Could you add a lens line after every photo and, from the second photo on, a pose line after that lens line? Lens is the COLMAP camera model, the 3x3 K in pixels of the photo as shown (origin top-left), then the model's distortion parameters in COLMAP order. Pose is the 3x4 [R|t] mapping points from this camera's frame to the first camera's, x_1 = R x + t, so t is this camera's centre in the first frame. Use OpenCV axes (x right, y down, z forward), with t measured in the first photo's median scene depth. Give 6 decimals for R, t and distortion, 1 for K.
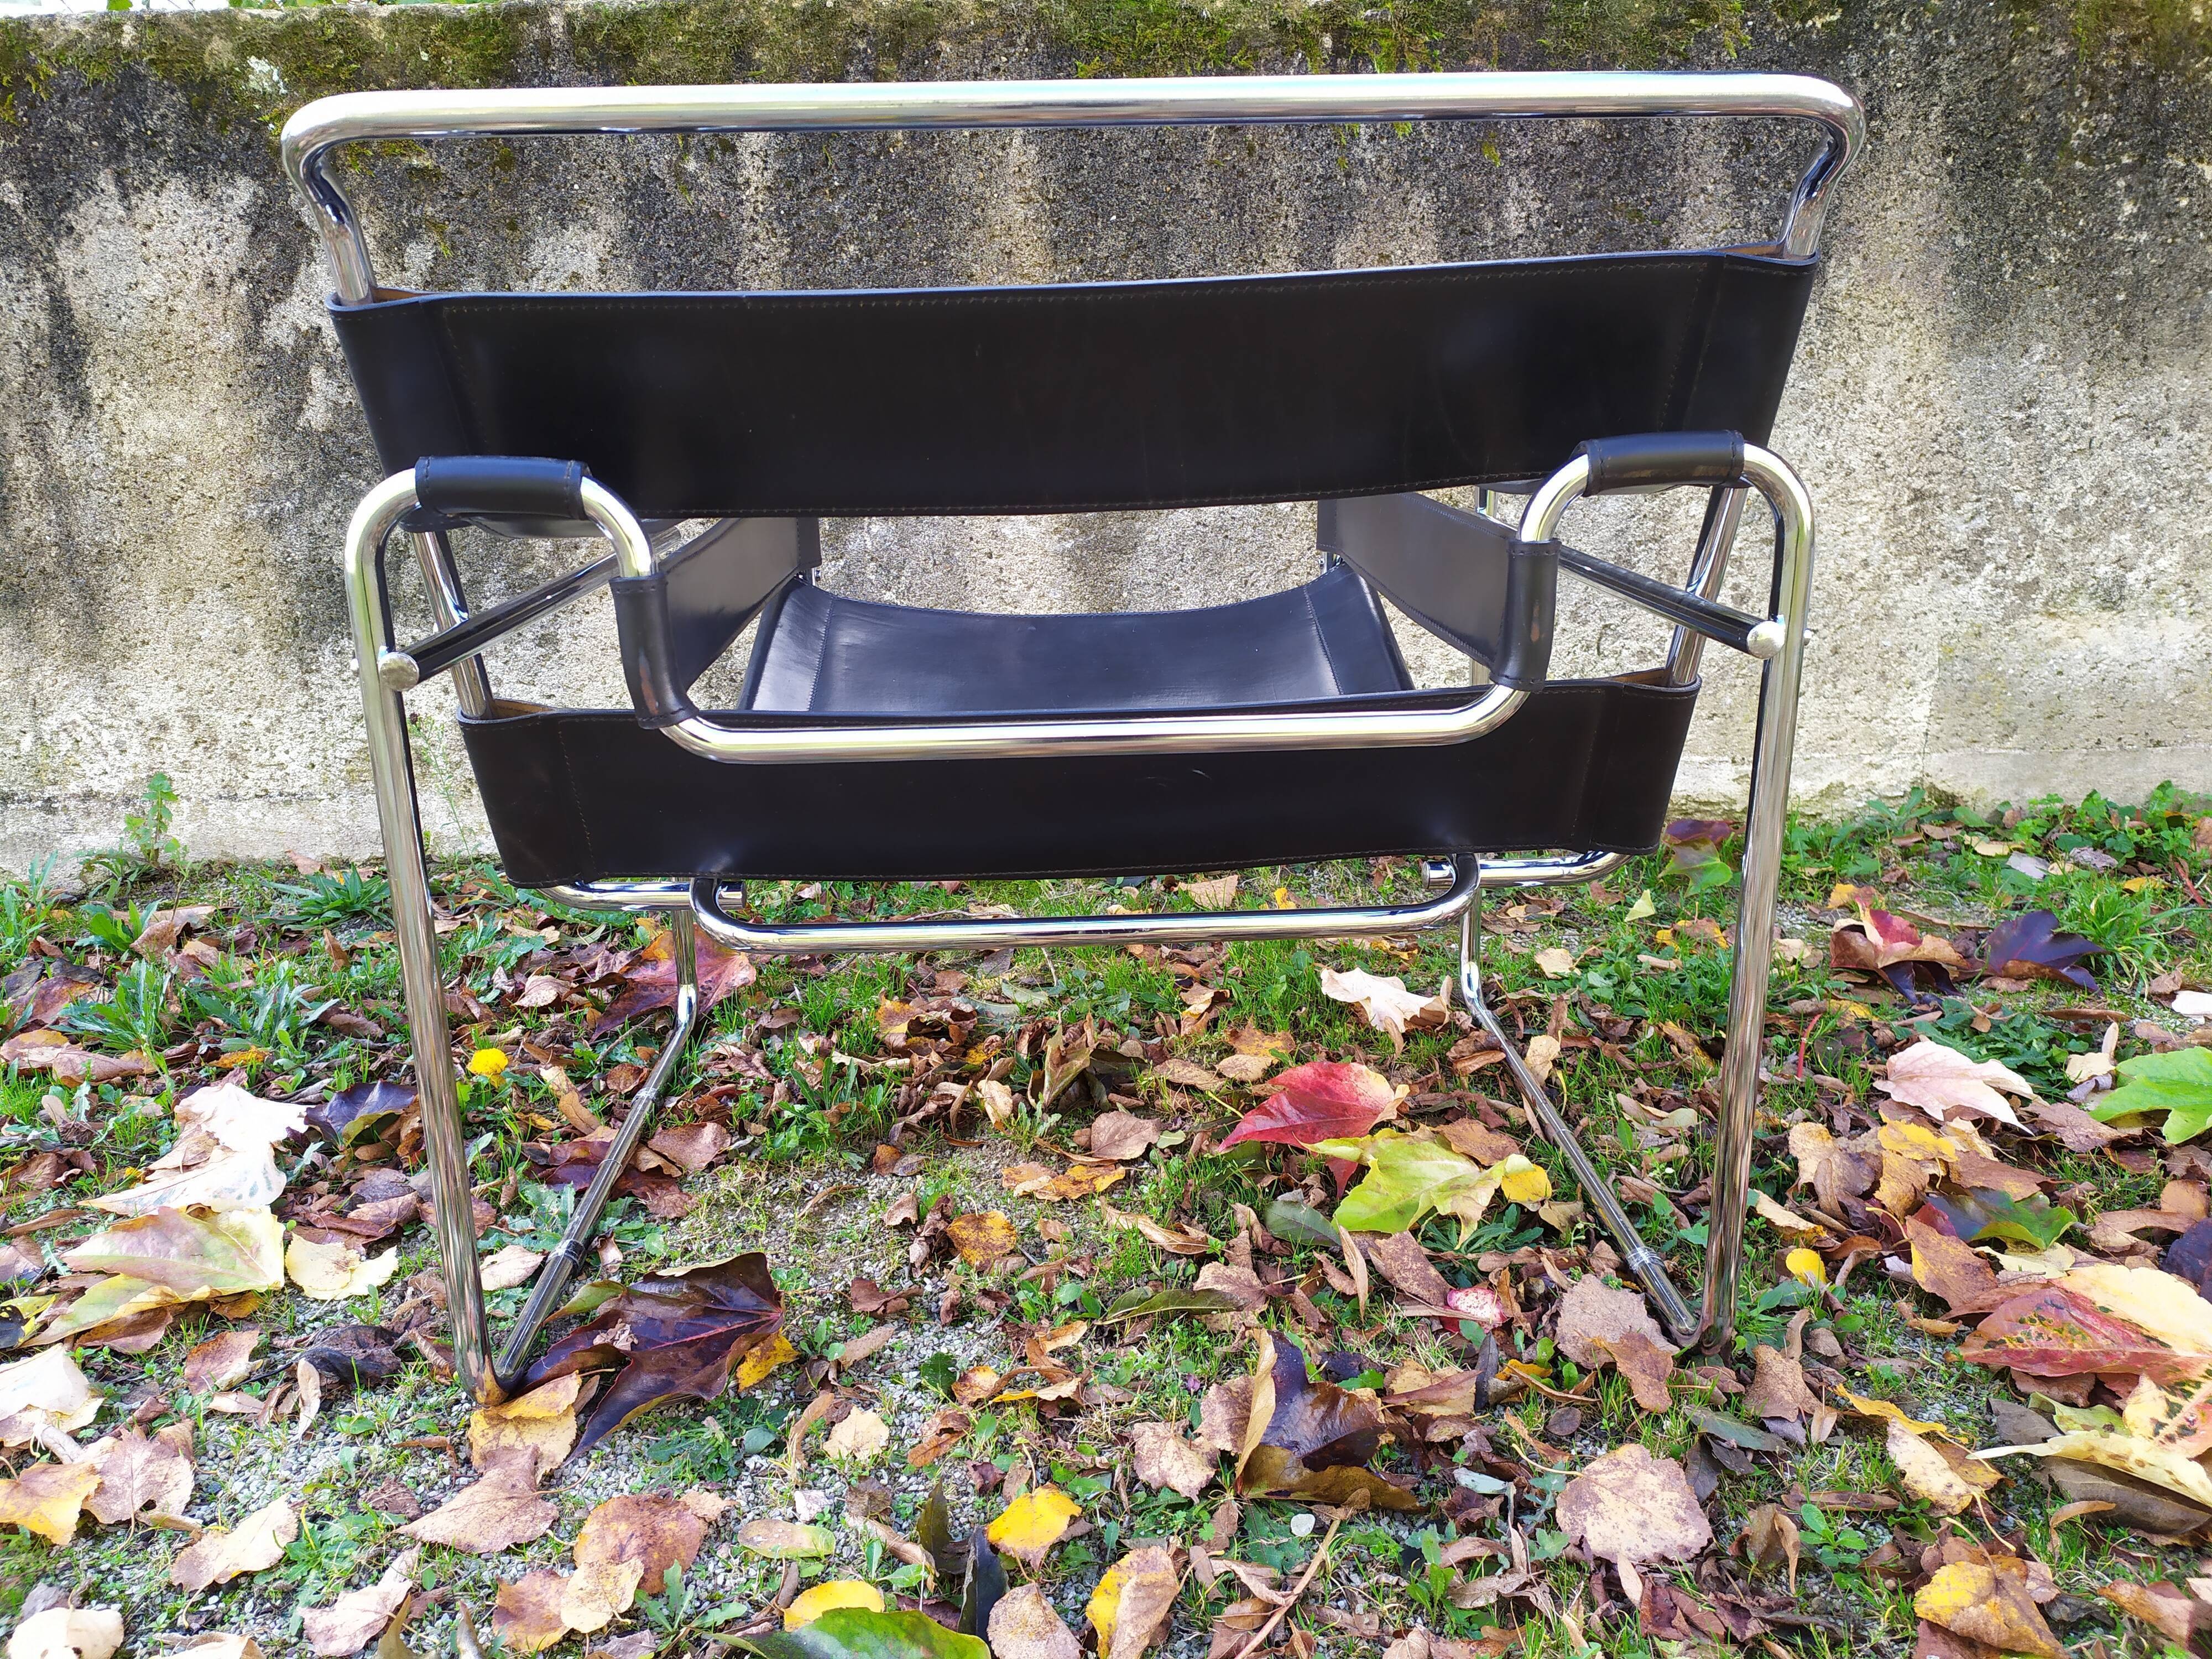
lens RADIAL K [[1651.4, 0, 1107.1], [0, 1651.4, 836.7], [0, 0, 1]] dist [0.067600, -0.073610]
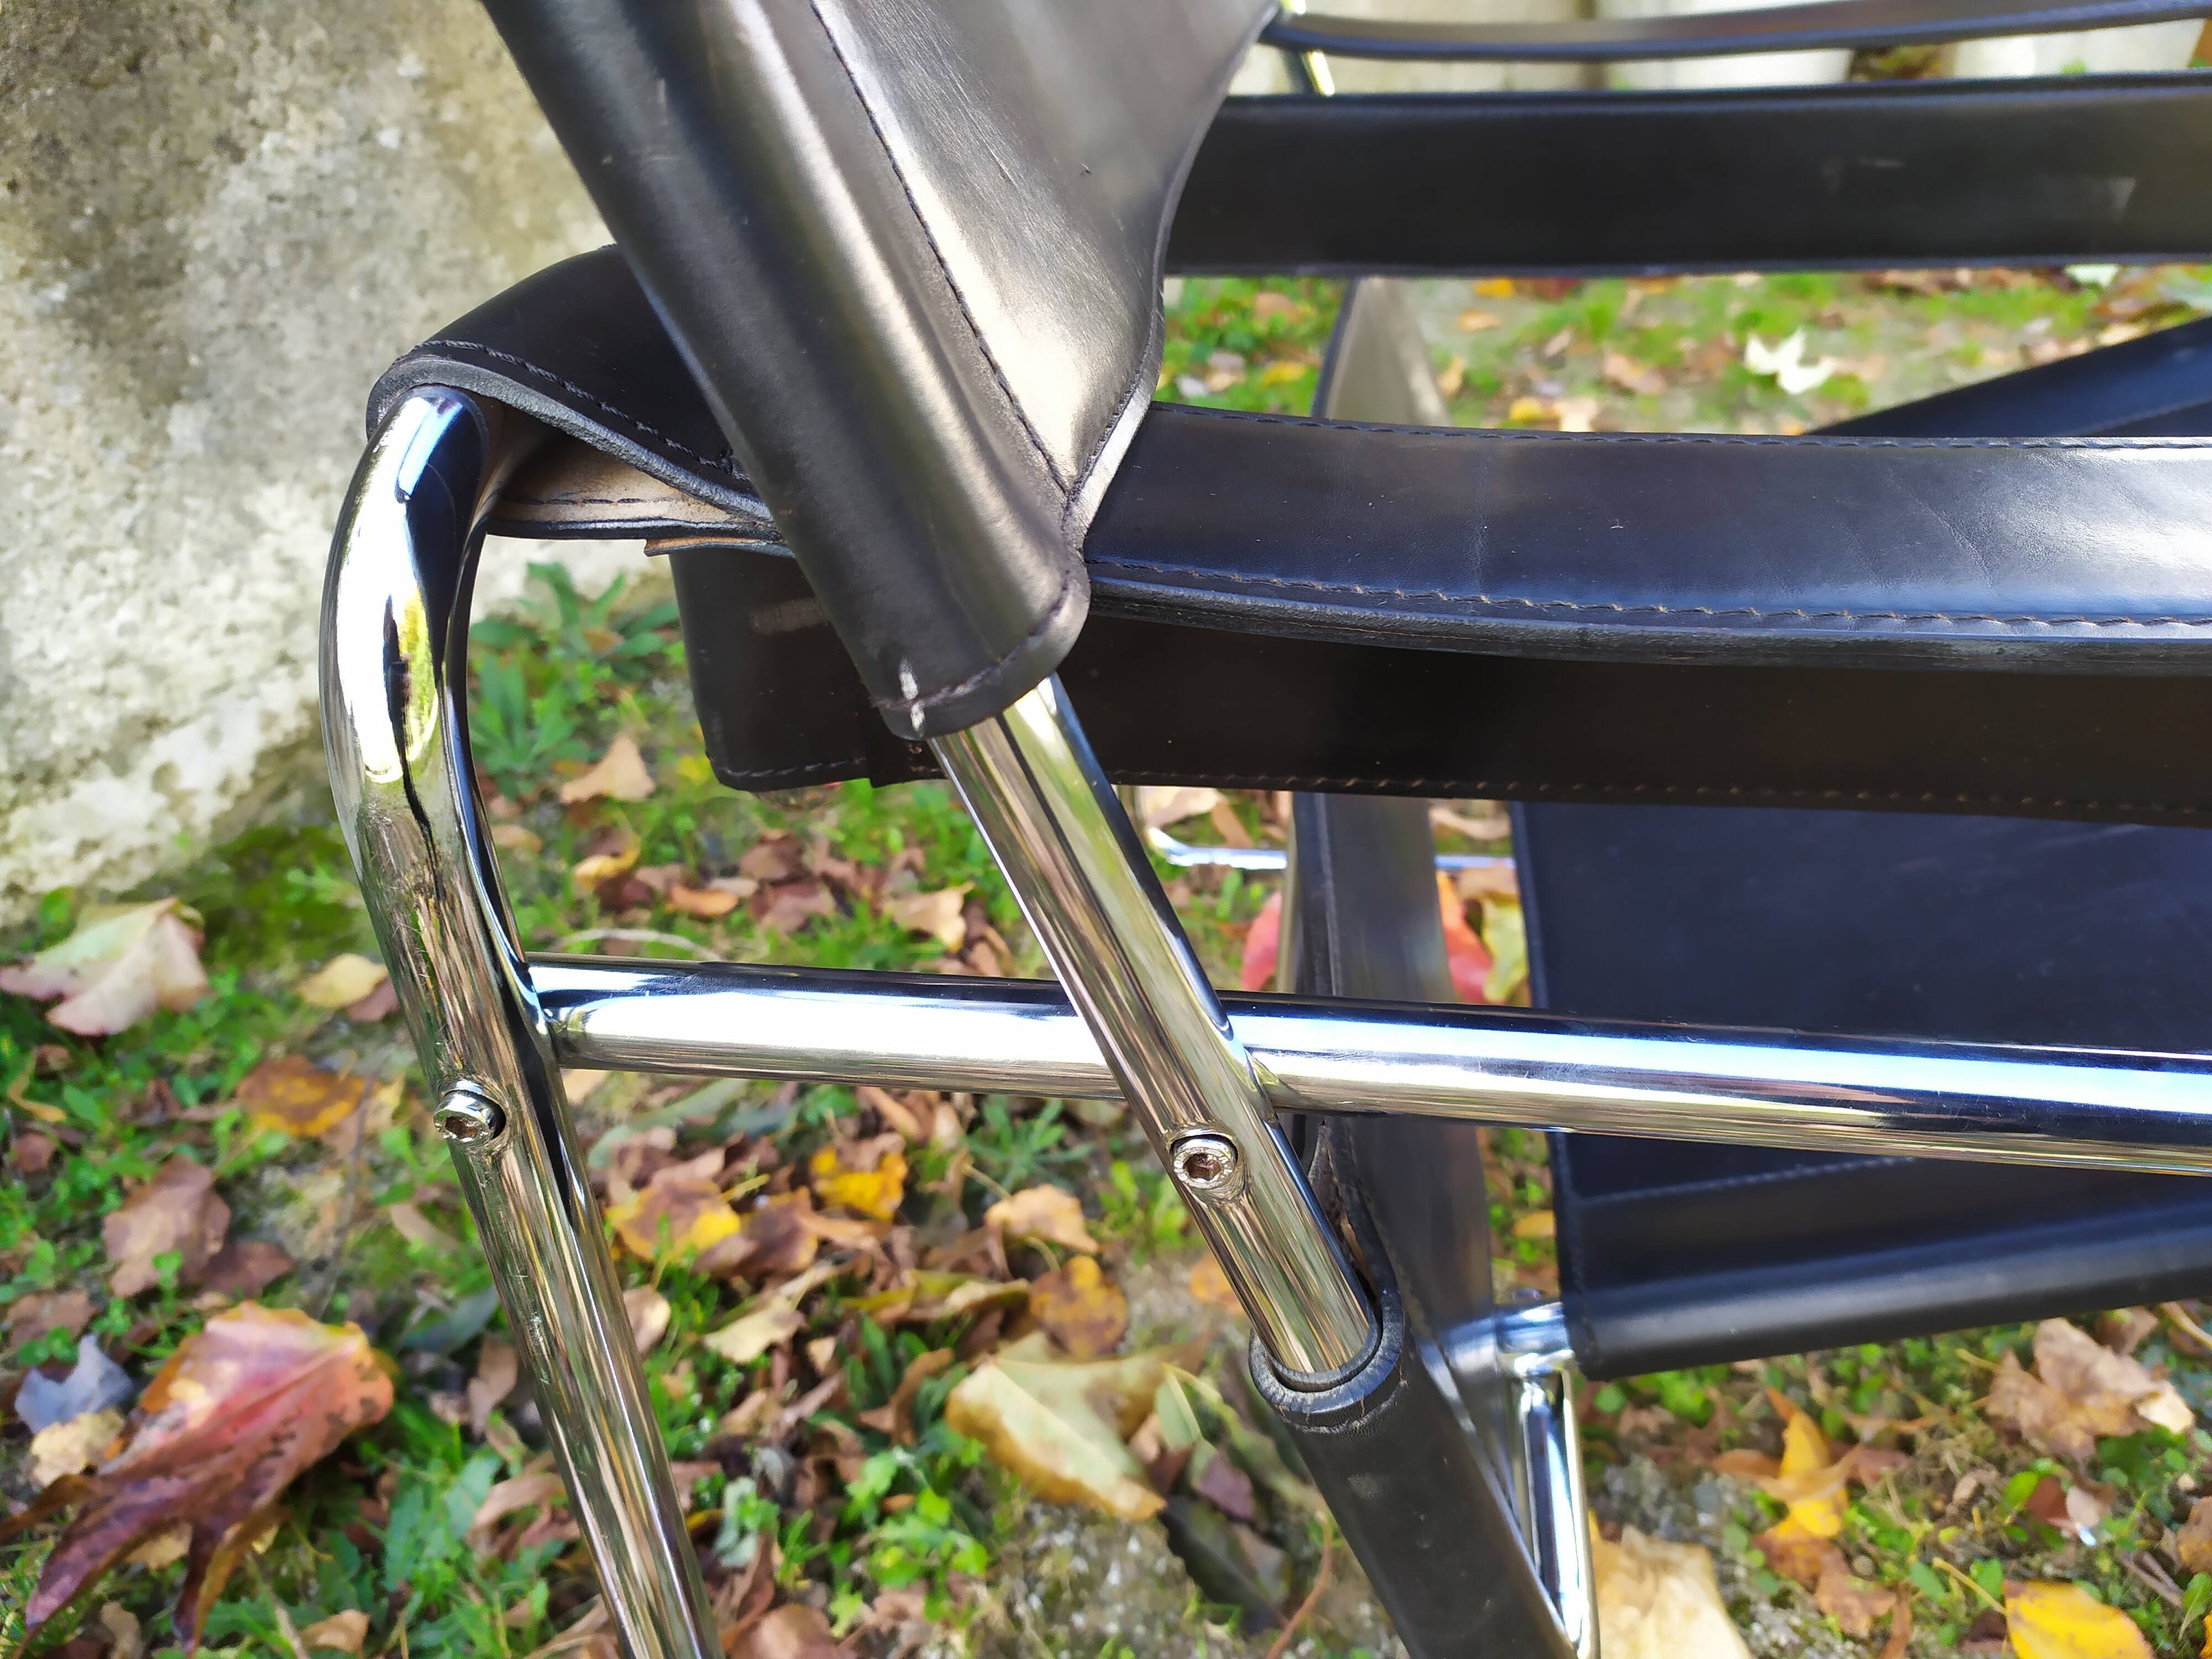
lens RADIAL K [[1714.4, 0, 1110.6], [0, 1714.4, 841.0], [0, 0, 1]] dist [-0.005093, 0.005139]
pose [[0.539265, -0.469087, 0.699393, -0.328984], [0.286820, 0.883152, 0.371184, -0.144291], [-0.791787, 0.000434, 0.610797, 0.466787]]
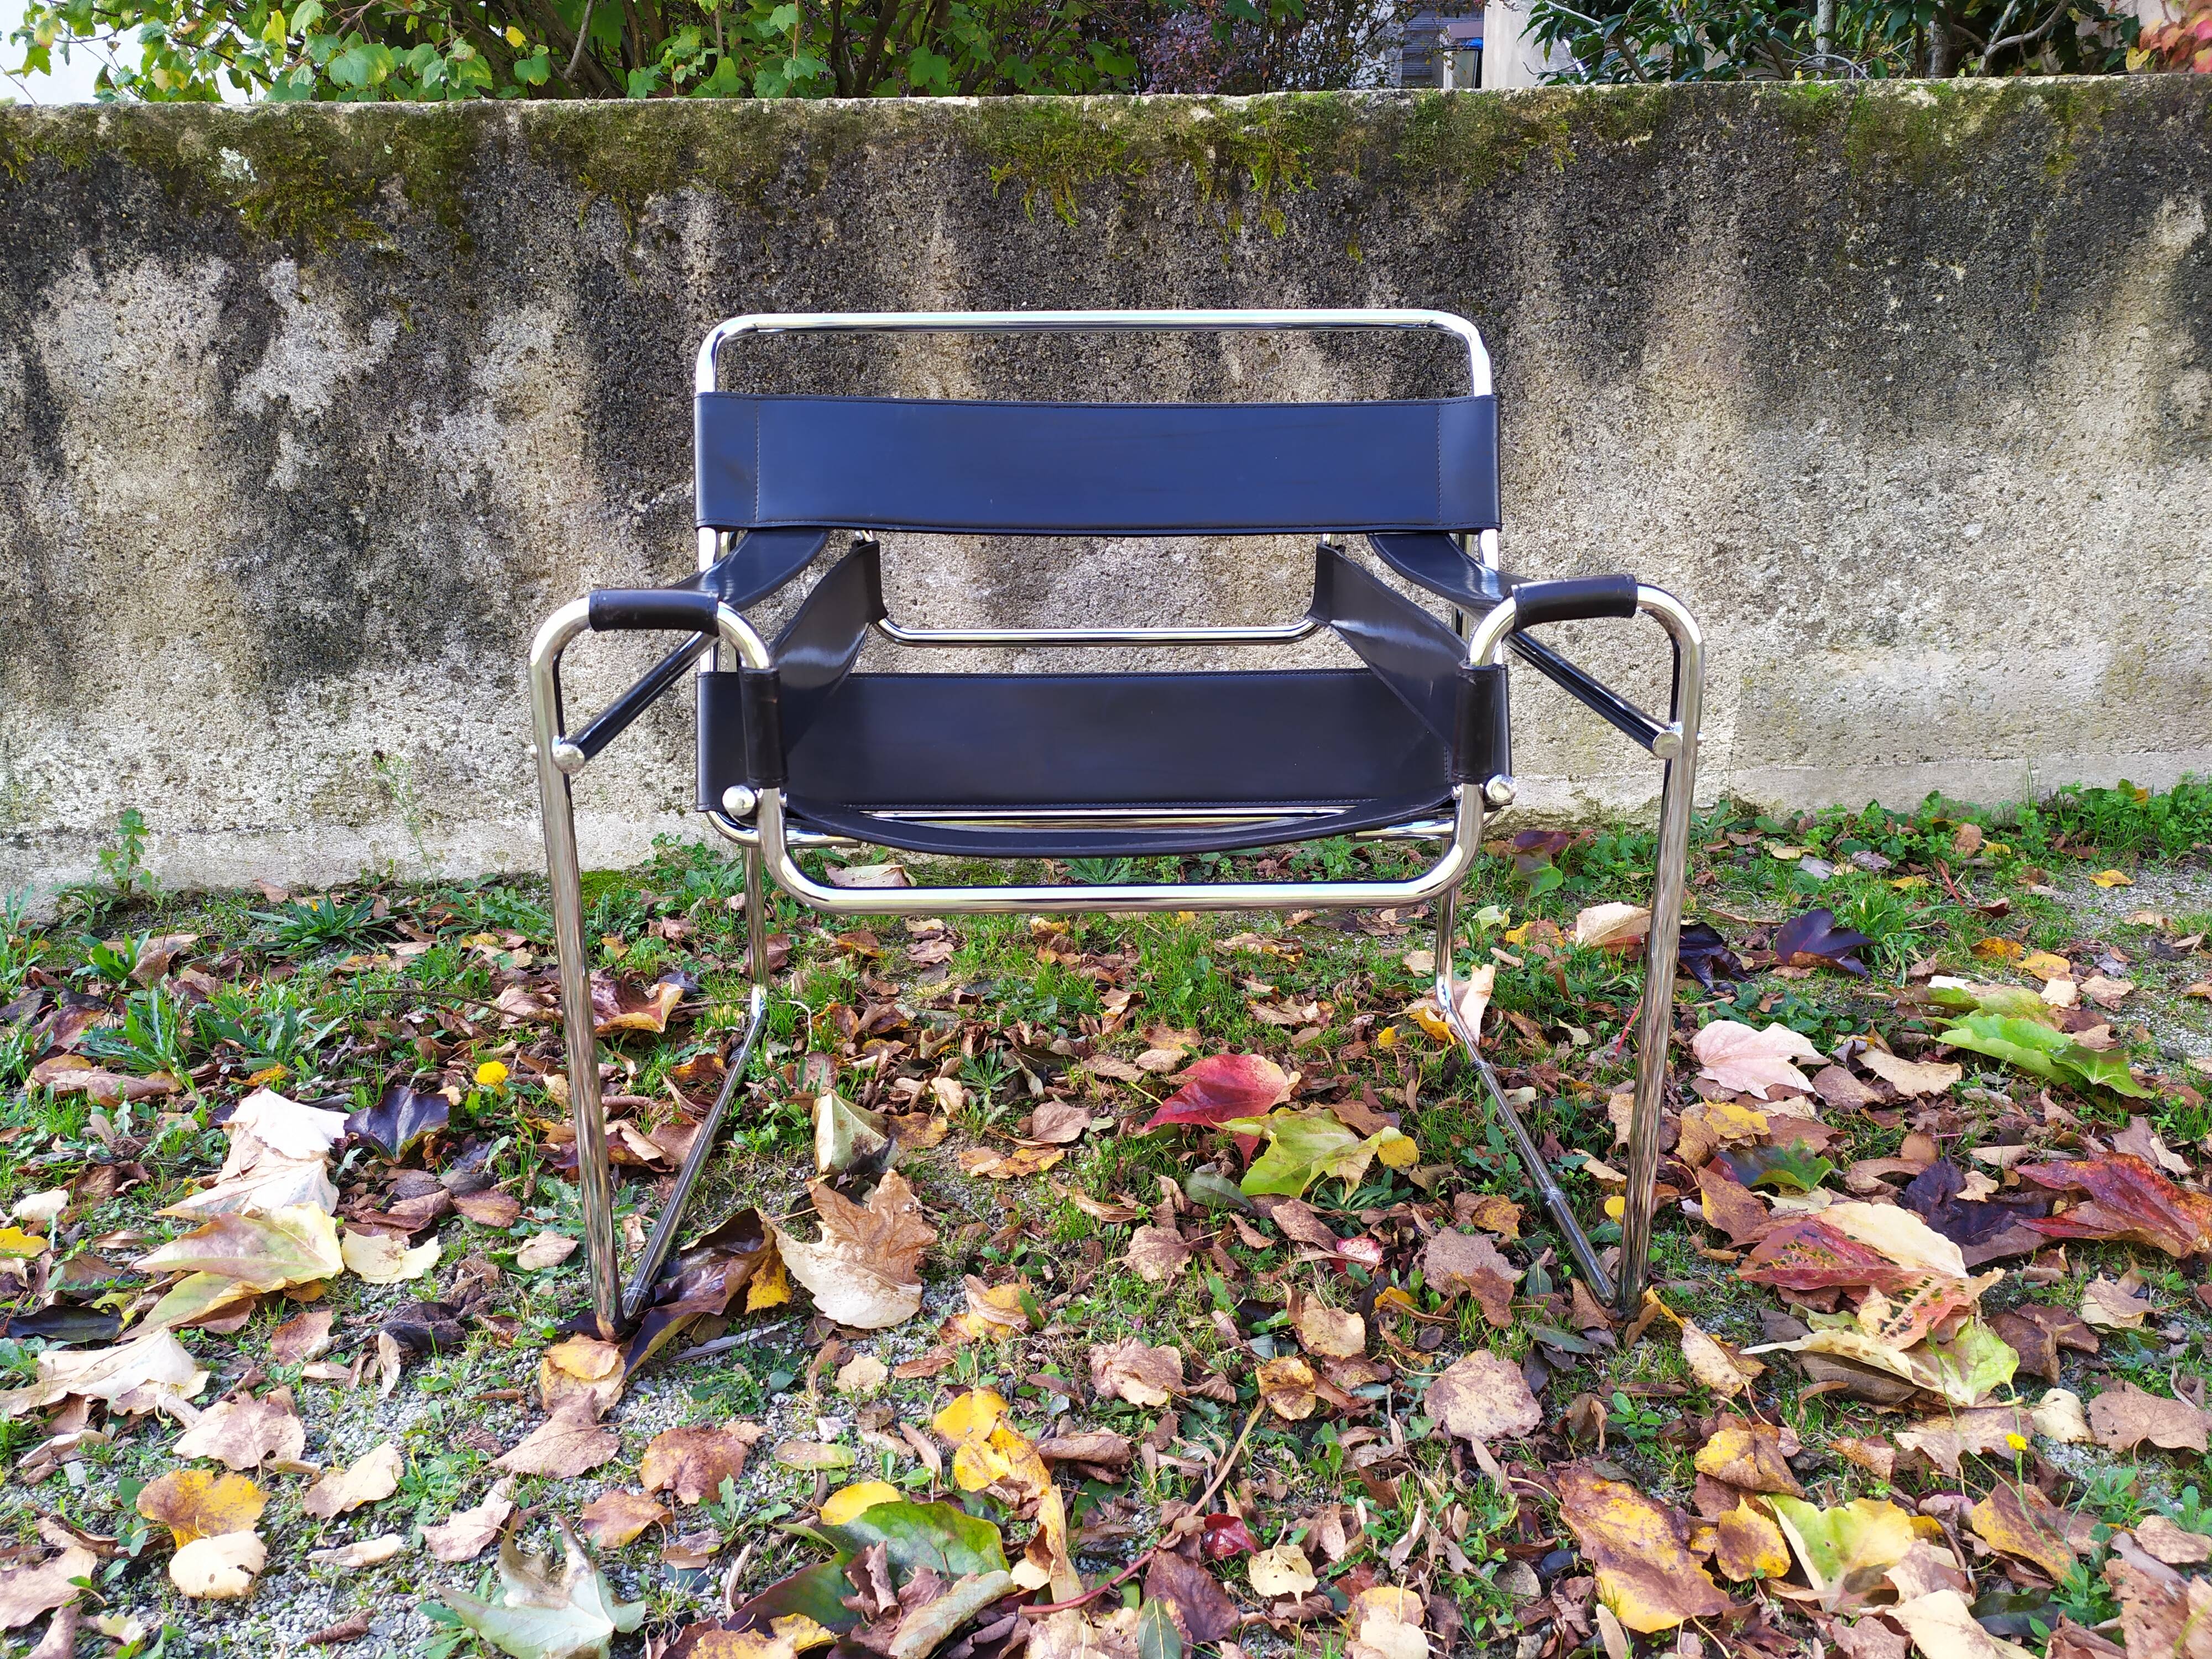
lens RADIAL K [[1651.4, 0, 1112.1], [0, 1651.4, 831.9], [0, 0, 1]] dist [0.067600, -0.073610]
pose [[0.996776, -0.015266, 0.078765, -0.032089], [0.014842, 0.999872, 0.005962, -0.023324], [-0.078845, -0.004774, 0.996875, -0.126870]]
